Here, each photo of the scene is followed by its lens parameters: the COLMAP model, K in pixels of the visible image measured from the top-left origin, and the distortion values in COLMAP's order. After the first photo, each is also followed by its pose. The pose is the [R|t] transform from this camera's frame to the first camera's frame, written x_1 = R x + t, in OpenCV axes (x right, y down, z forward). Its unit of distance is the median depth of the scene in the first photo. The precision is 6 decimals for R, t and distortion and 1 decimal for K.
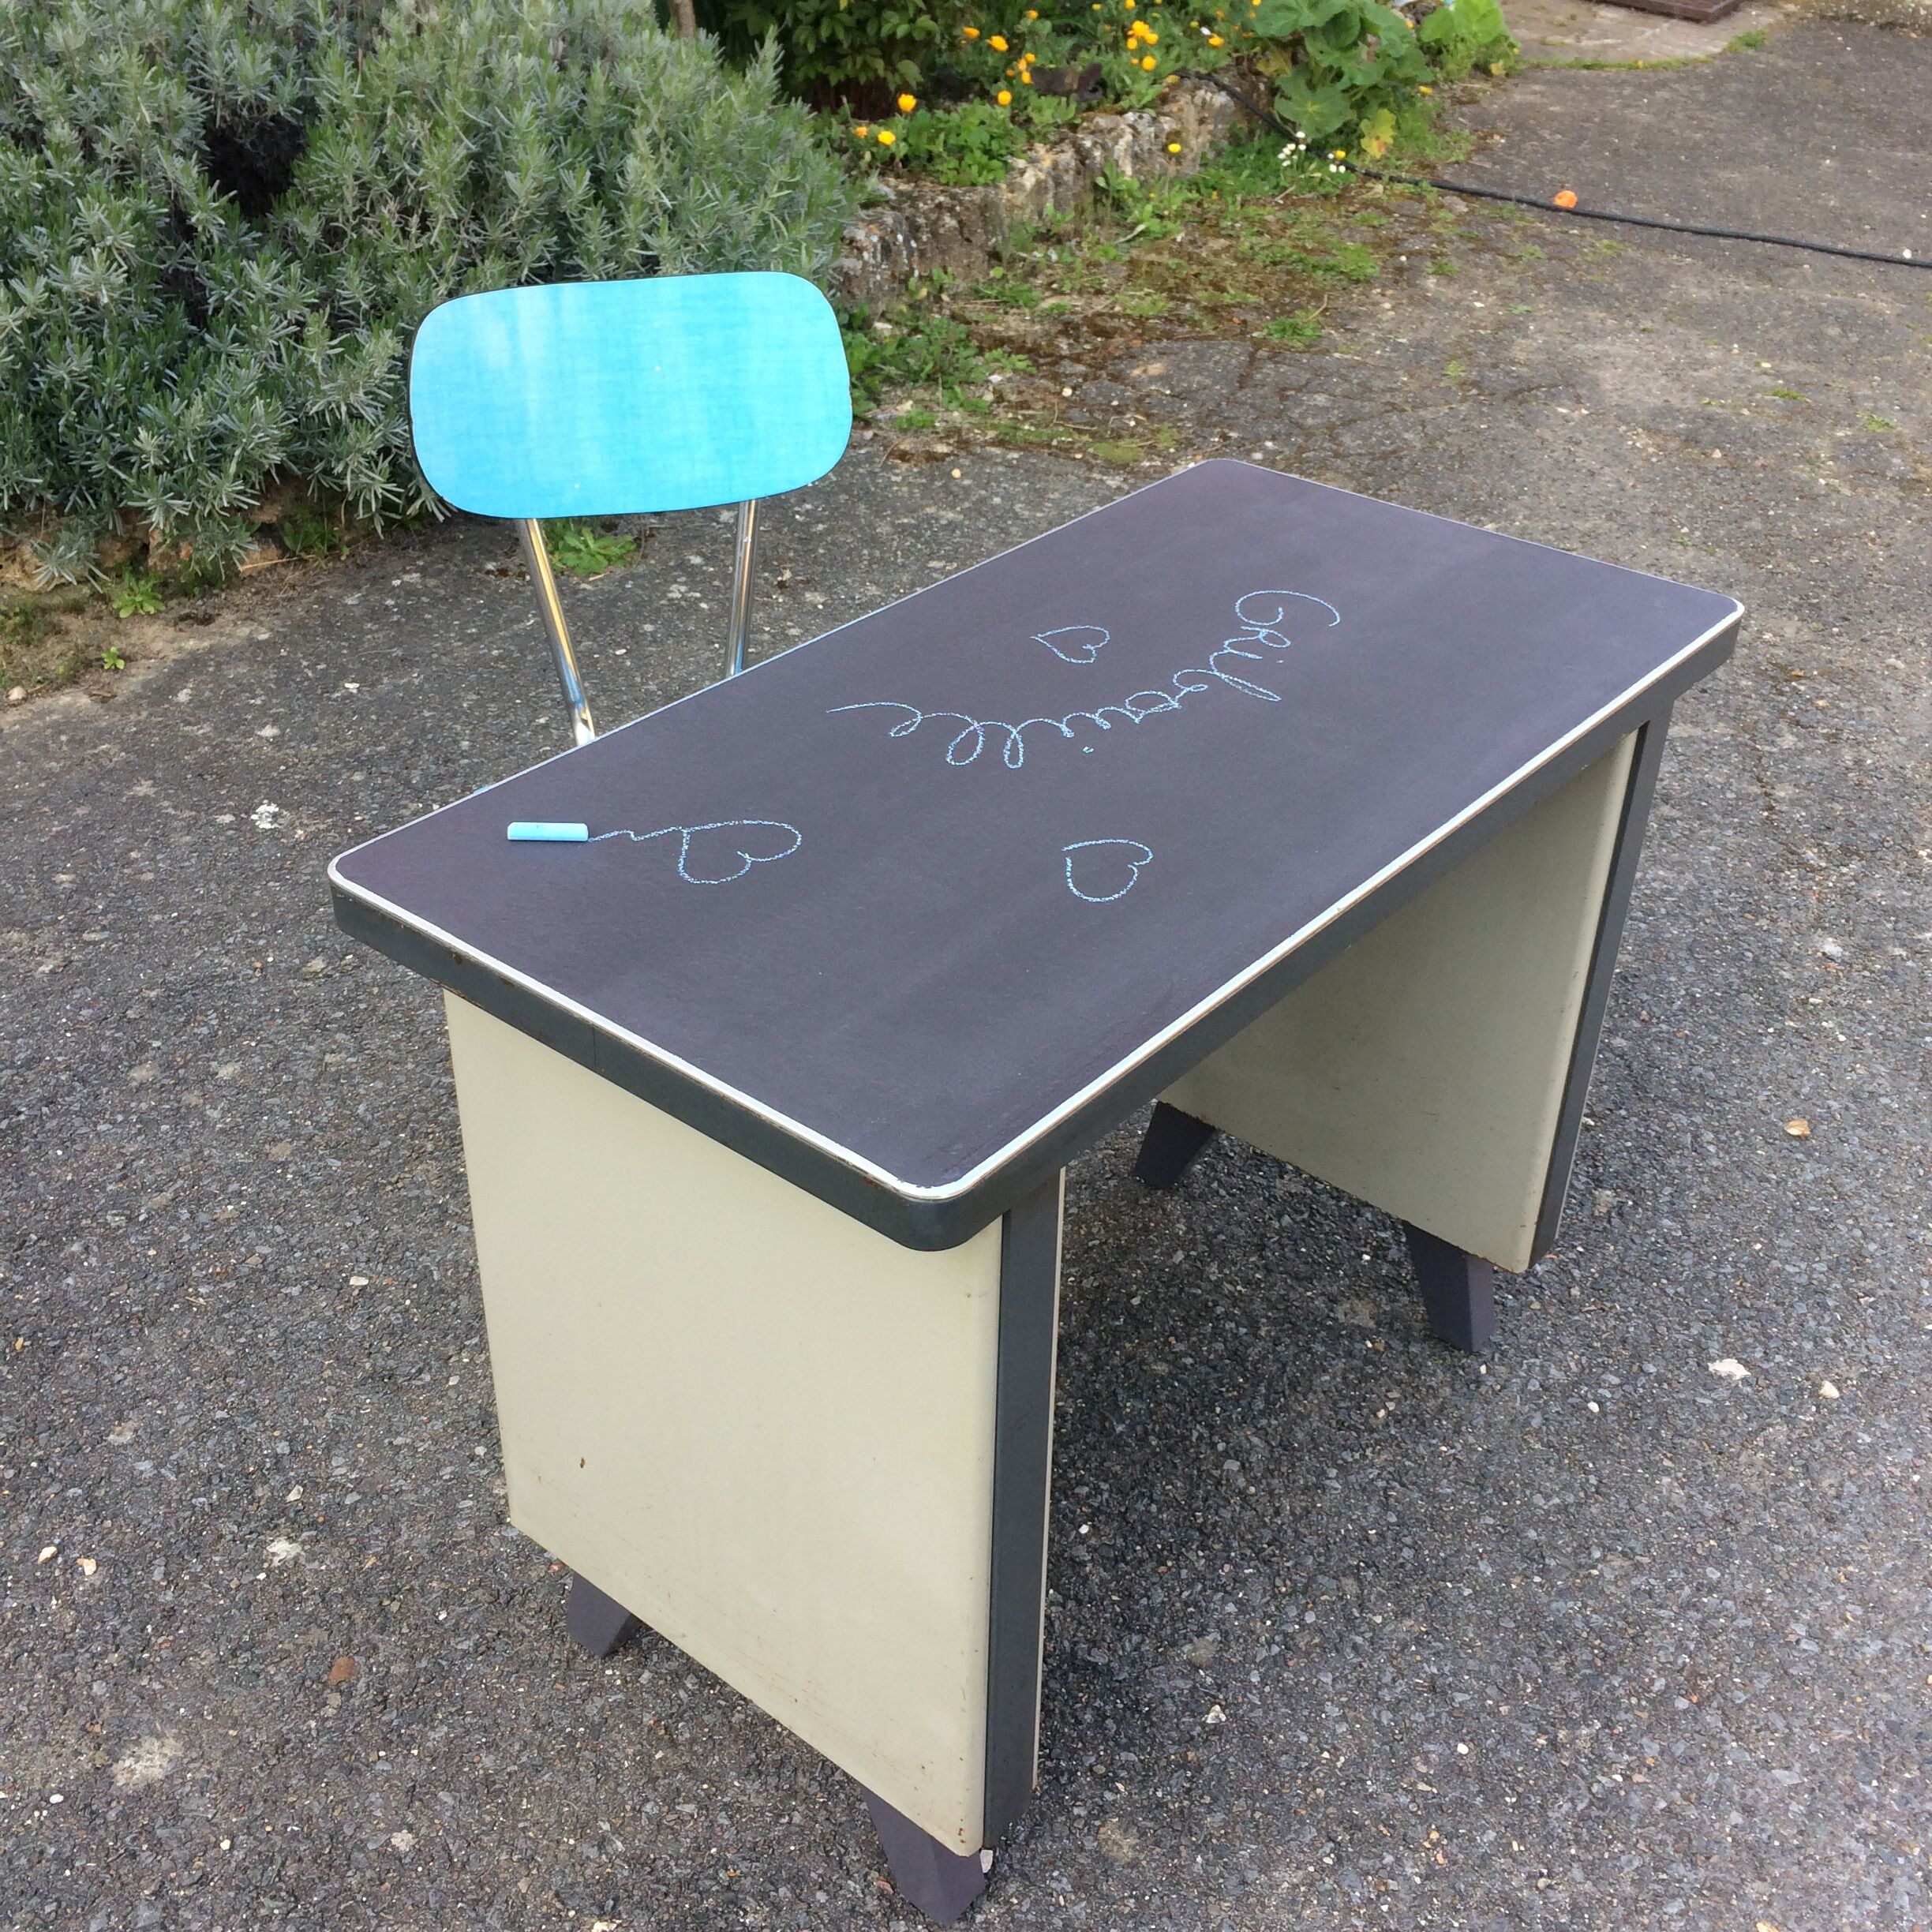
lens RADIAL K [[2177.0, 0, 968.4], [0, 2177.0, 991.1], [0, 0, 1]] dist [0.095436, -0.184706]
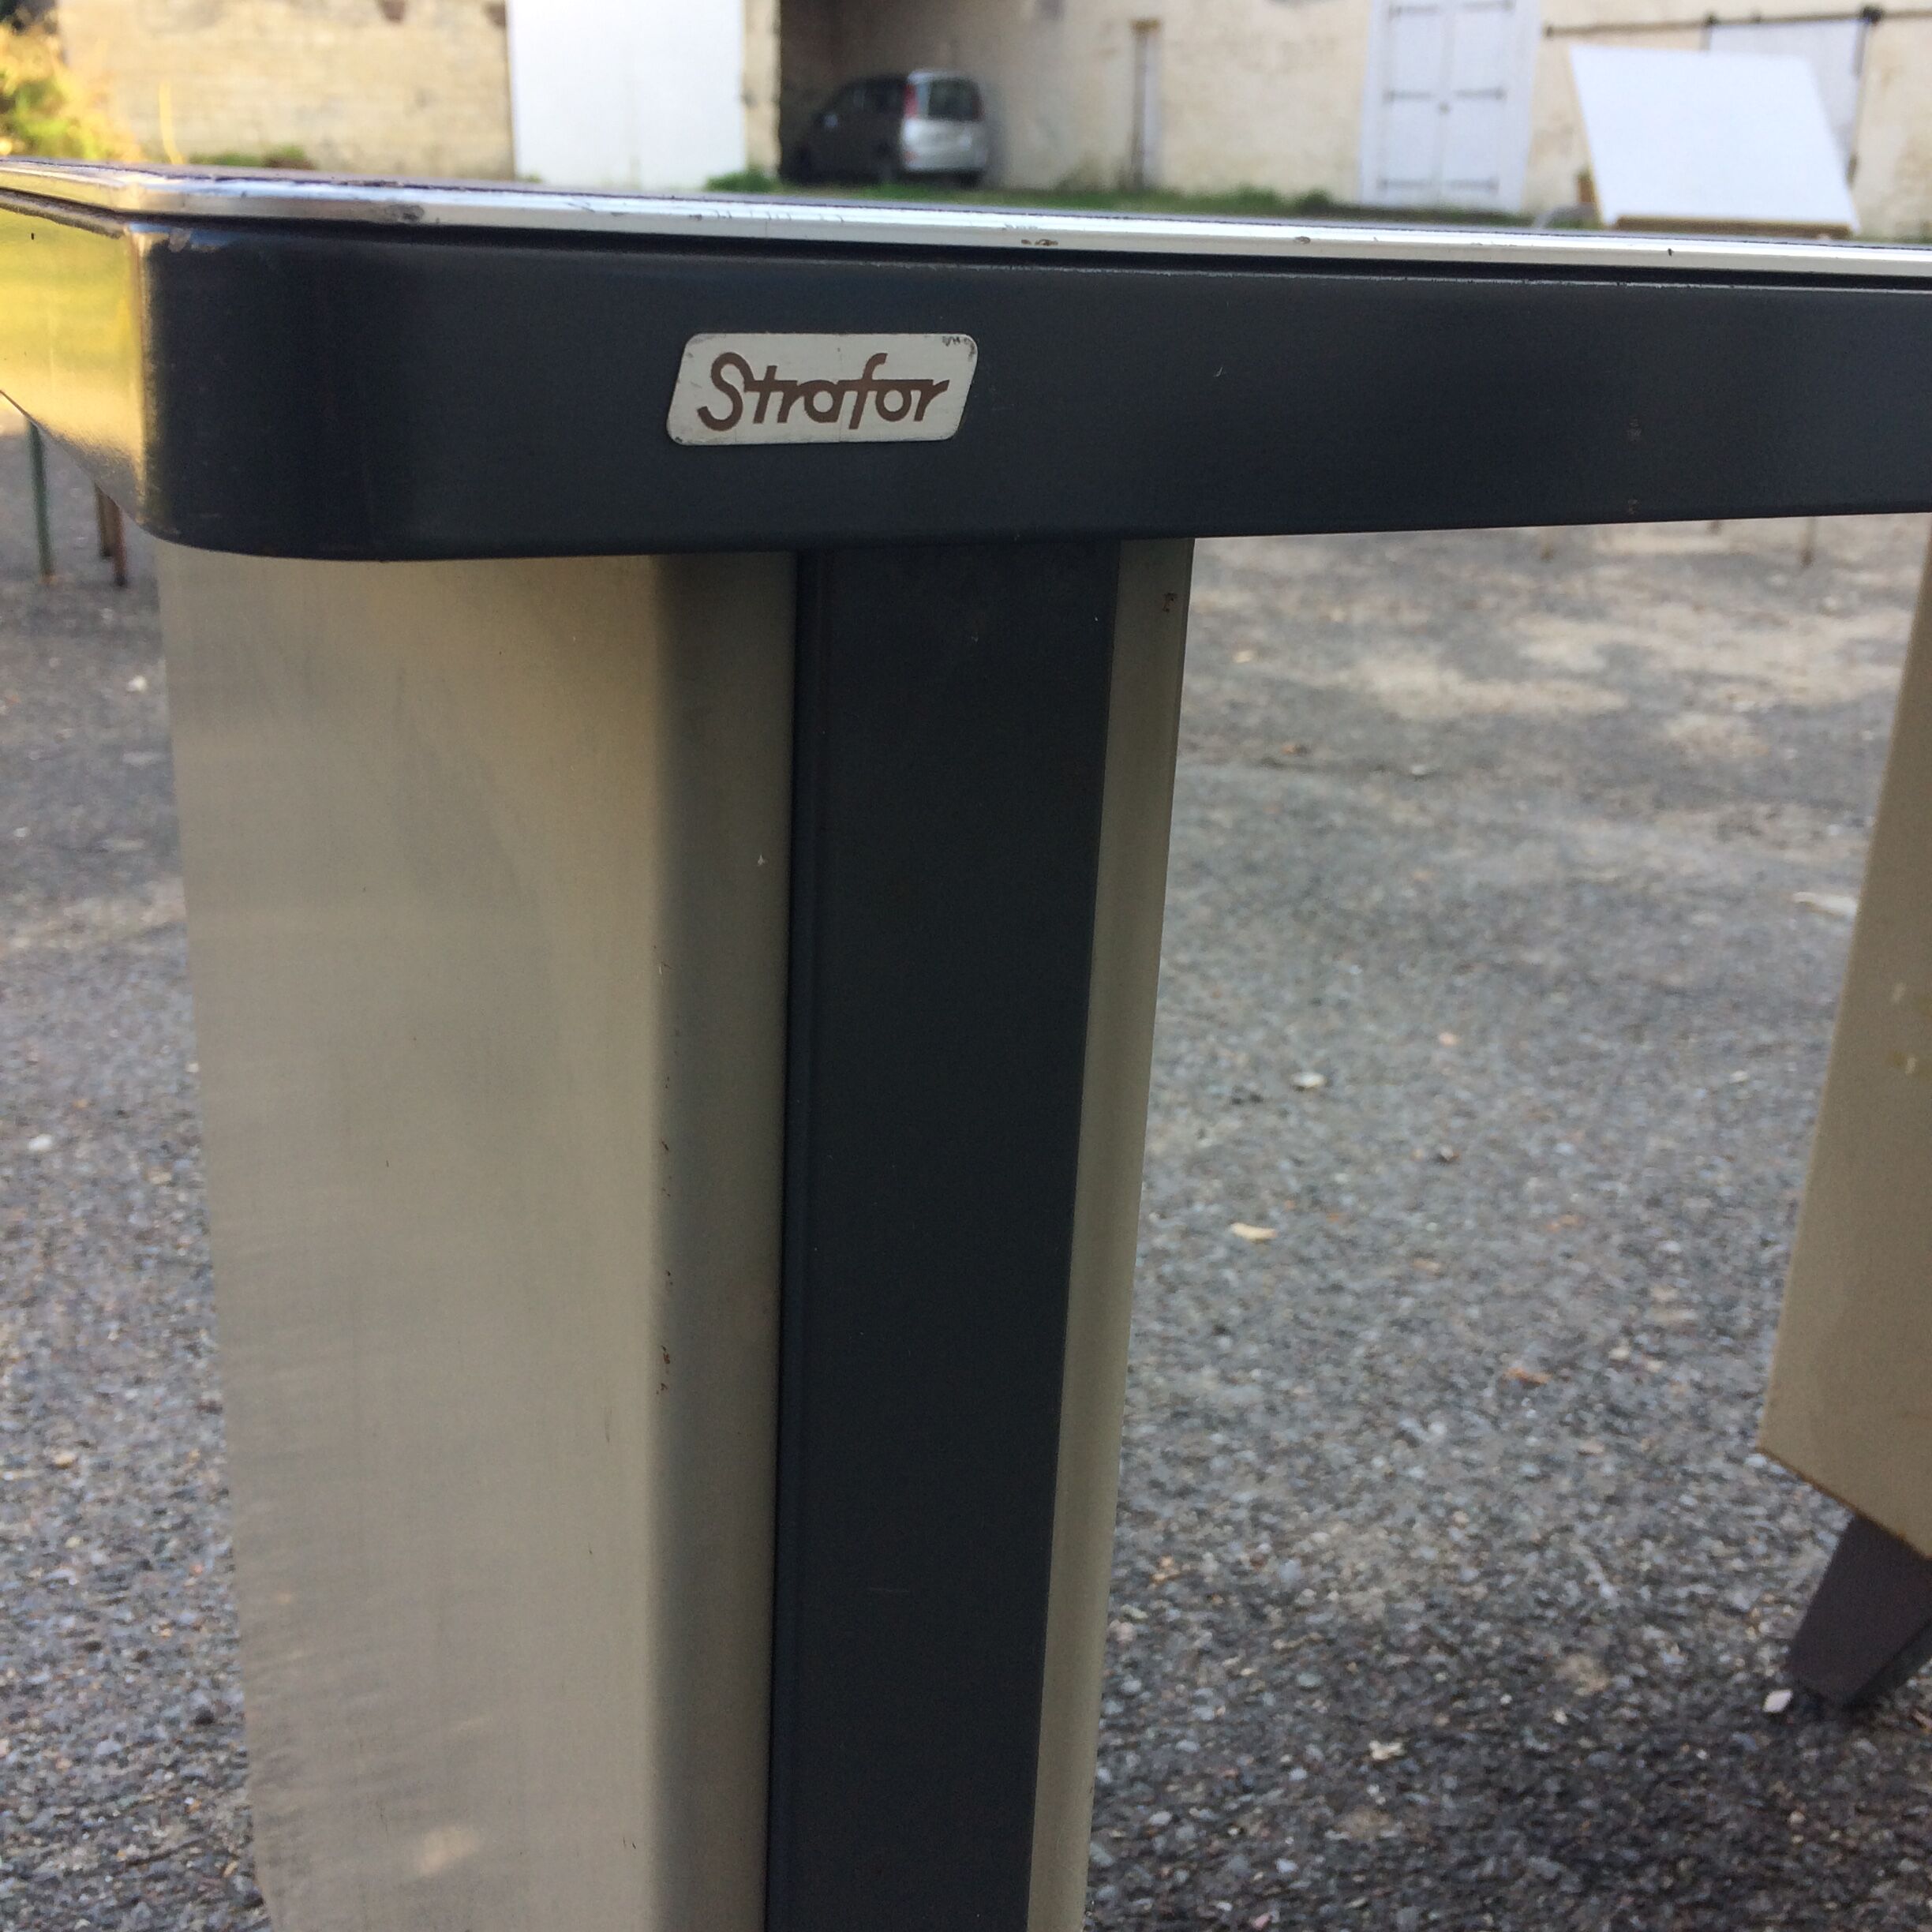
lens RADIAL K [[2215.6, 0, 966.0], [0, 2215.6, 966.0], [0, 0, 1]] dist [0.103033, -0.185467]
pose [[-0.918966, -0.181411, 0.350131, 0.036622], [0.163682, 0.632314, 0.757223, -0.356706], [-0.358761, 0.753172, -0.551382, 1.281229]]
